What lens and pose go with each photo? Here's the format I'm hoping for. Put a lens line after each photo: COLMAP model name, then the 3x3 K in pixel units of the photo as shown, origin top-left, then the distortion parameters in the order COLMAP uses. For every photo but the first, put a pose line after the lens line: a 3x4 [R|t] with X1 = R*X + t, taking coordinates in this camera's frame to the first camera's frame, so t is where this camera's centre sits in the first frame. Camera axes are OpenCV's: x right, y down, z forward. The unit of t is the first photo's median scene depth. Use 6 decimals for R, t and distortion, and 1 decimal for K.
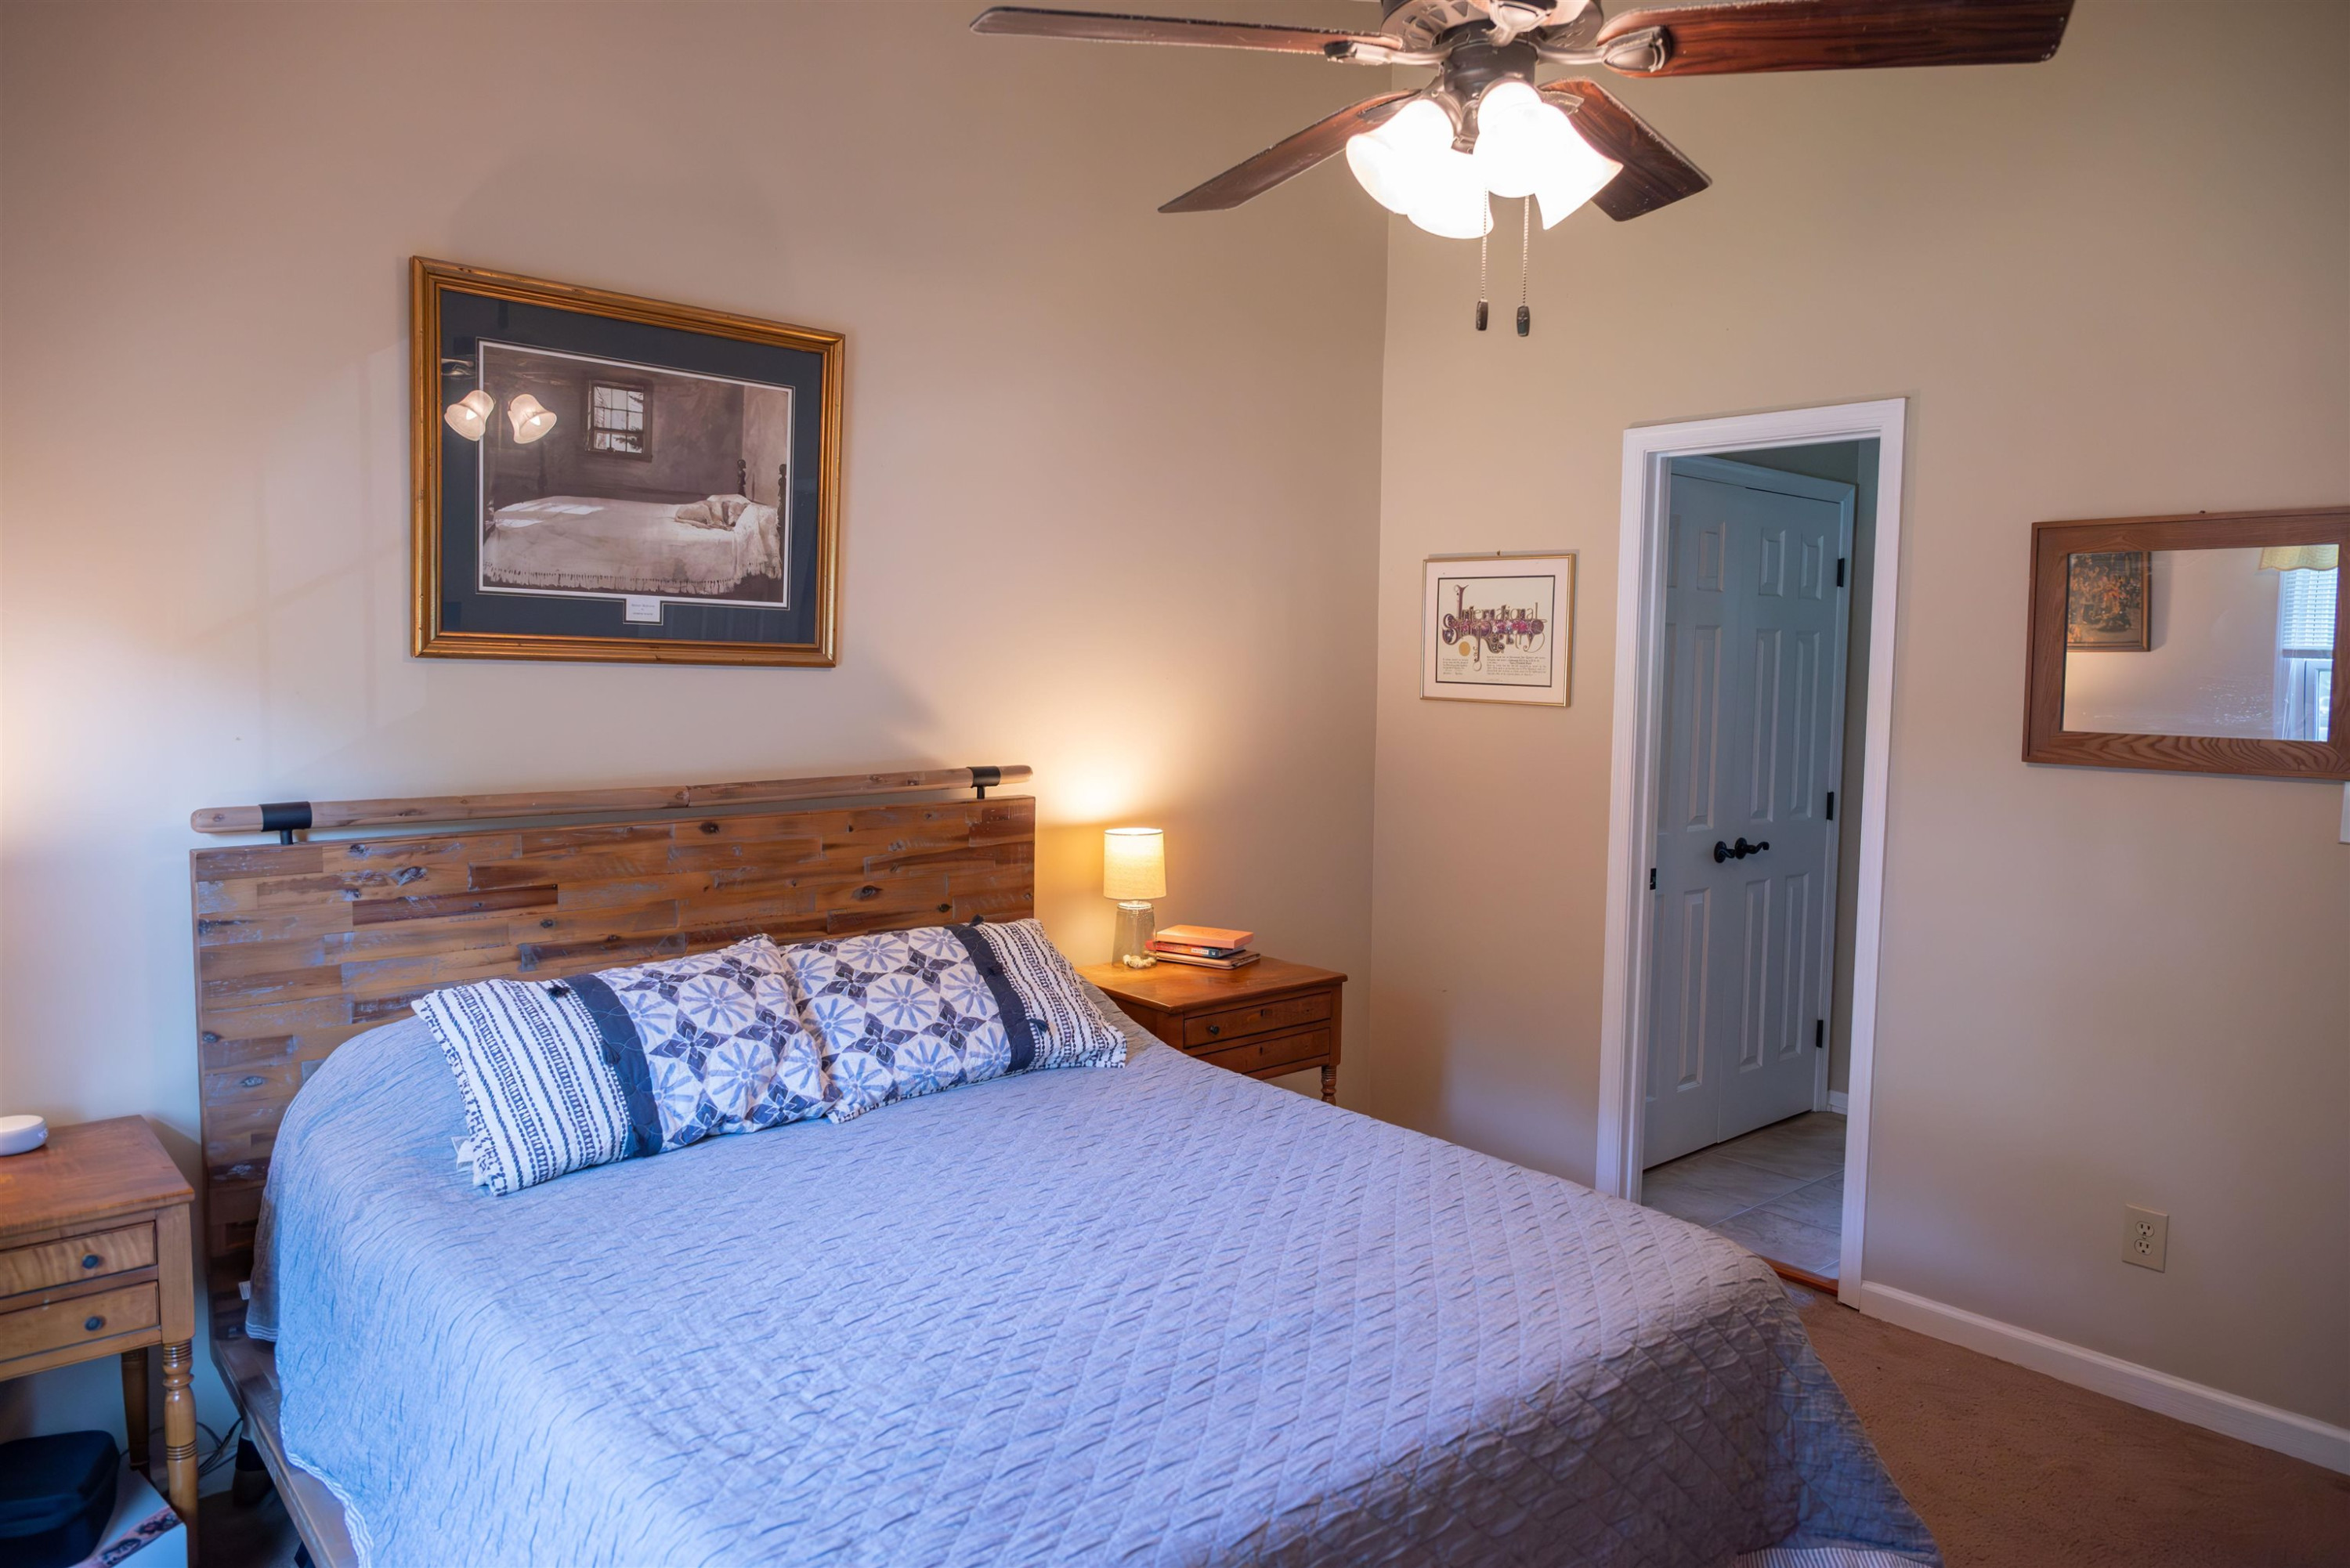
lens RADIAL K [[1603.3, 0, 1167.4], [0, 1603.3, 813.5], [0, 0, 1]] dist [-0.003964, 0.000300]
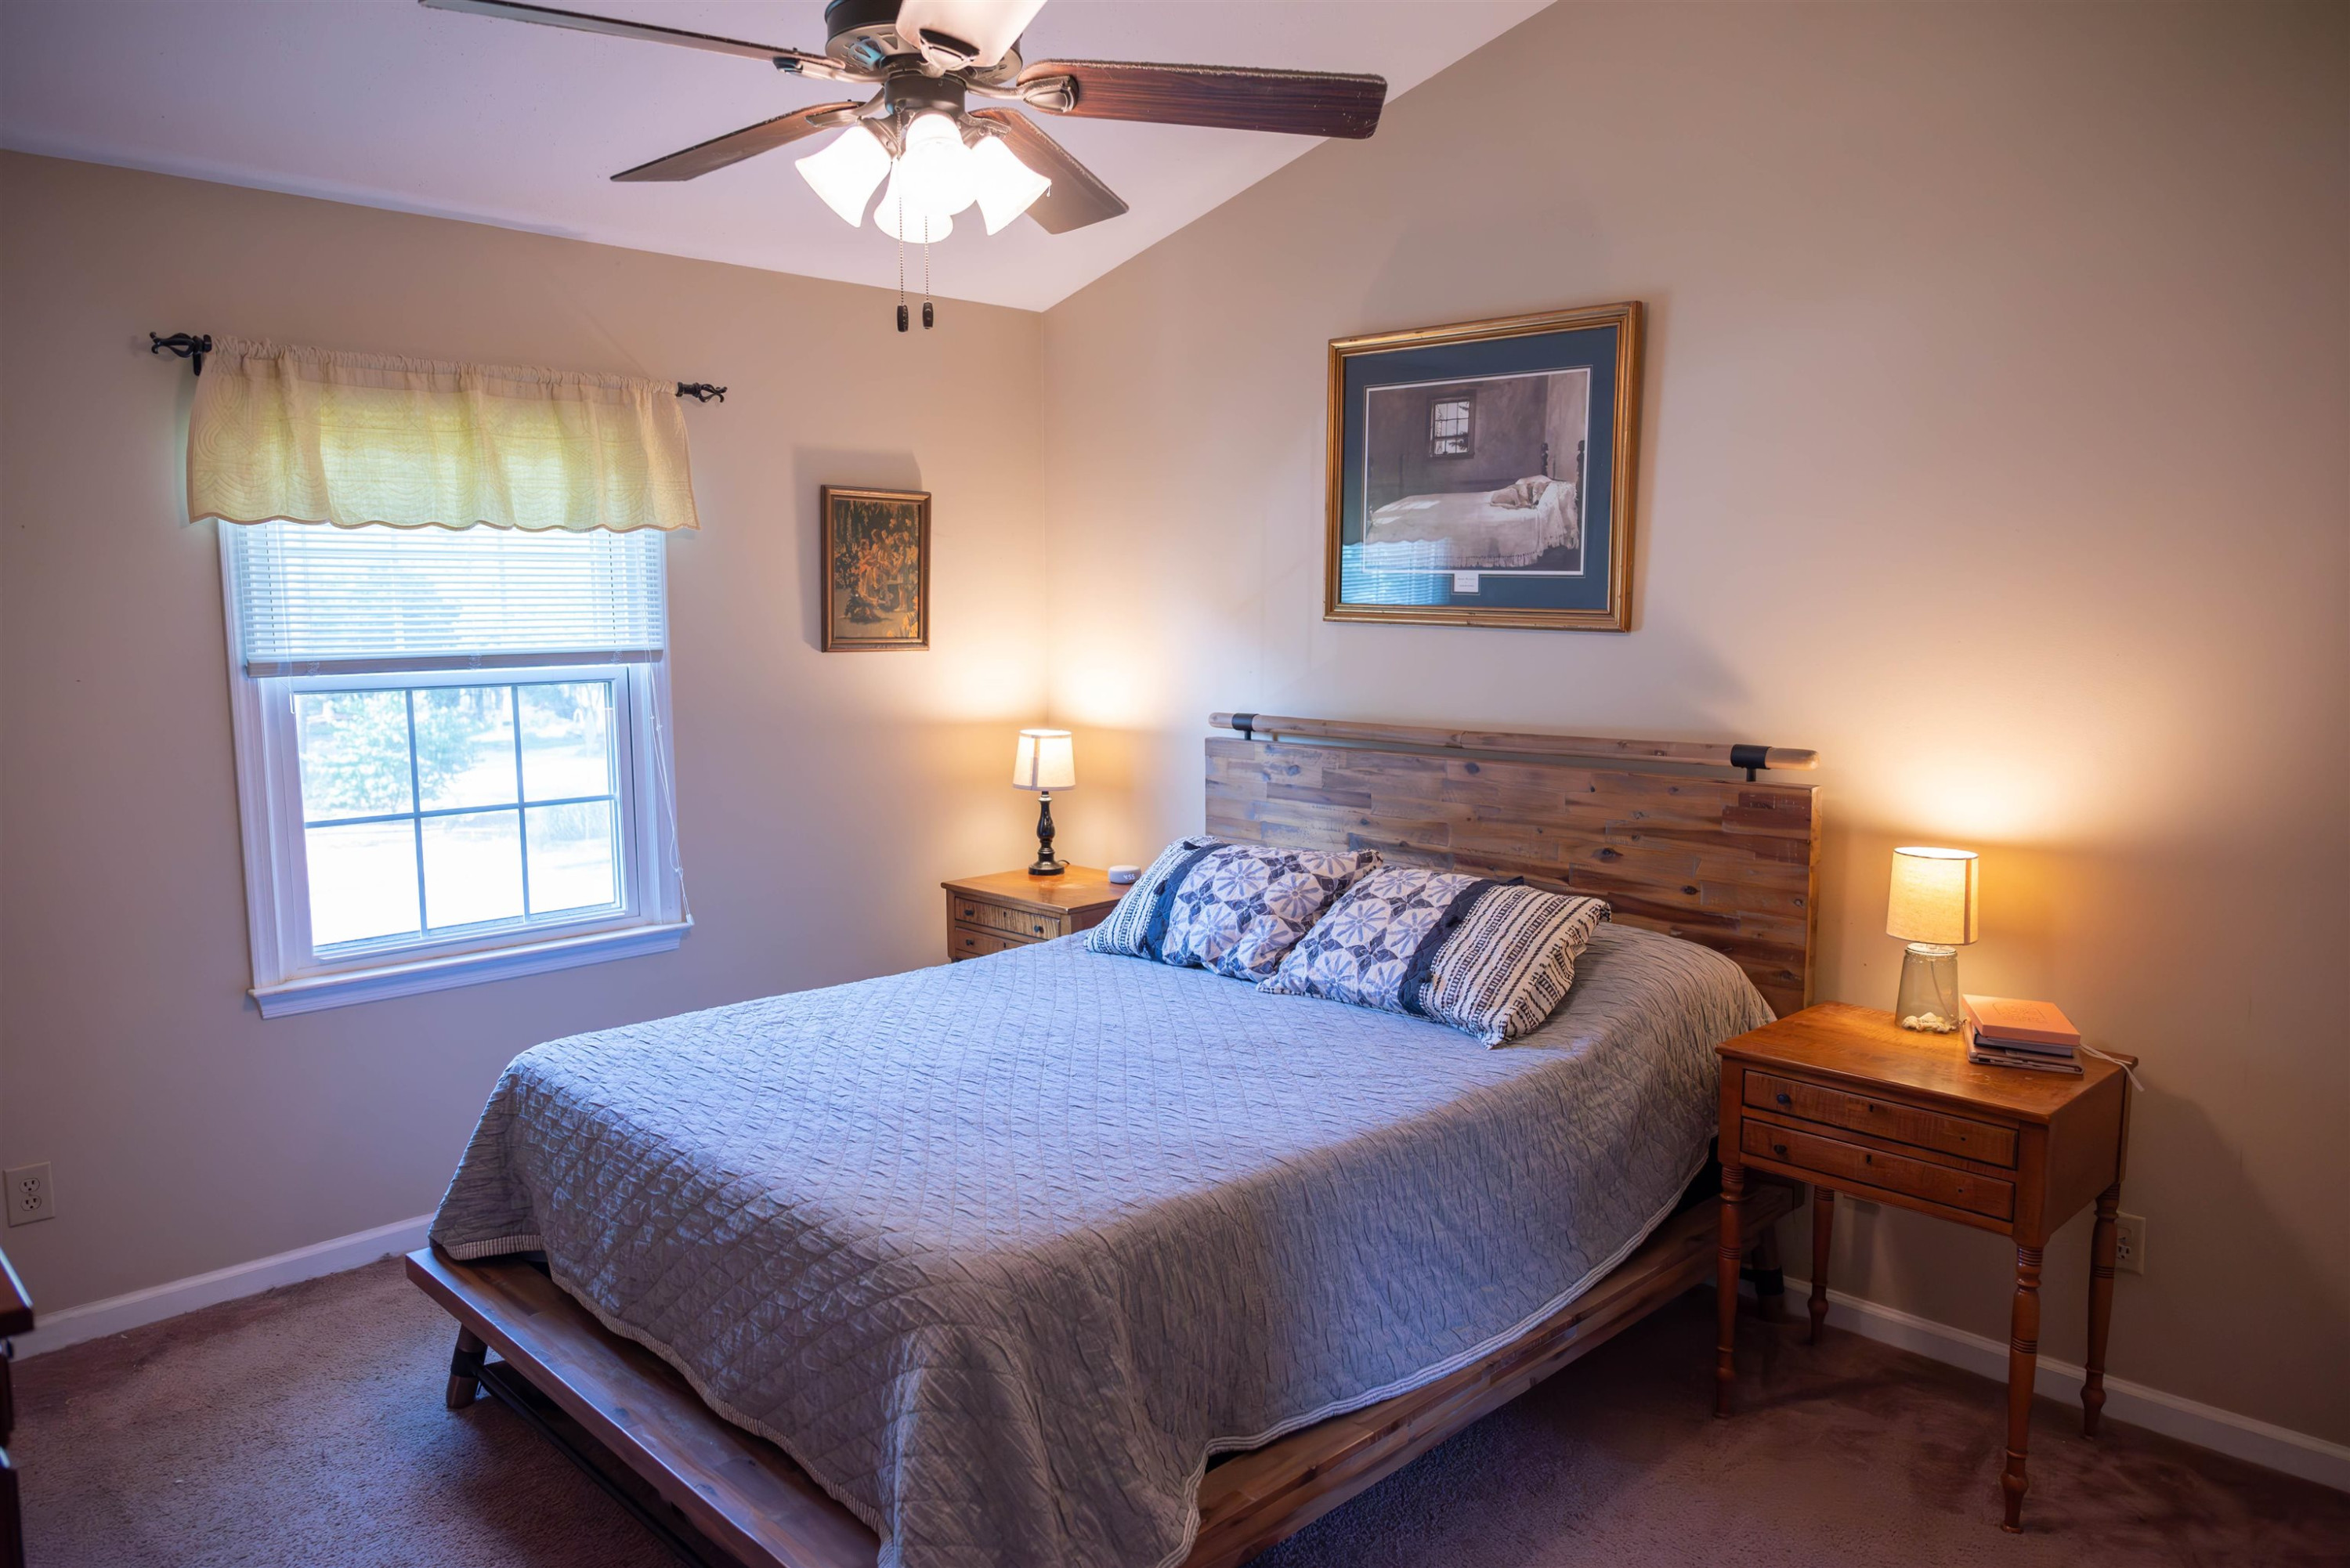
lens RADIAL K [[1603.3, 0, 1167.4], [0, 1603.3, 813.5], [0, 0, 1]] dist [-0.003964, 0.000300]
pose [[0.036405, 0.118873, -0.992242, 0.871302], [-0.101363, 0.988219, 0.114672, -0.069754], [0.994183, 0.096402, 0.048026, 0.725825]]
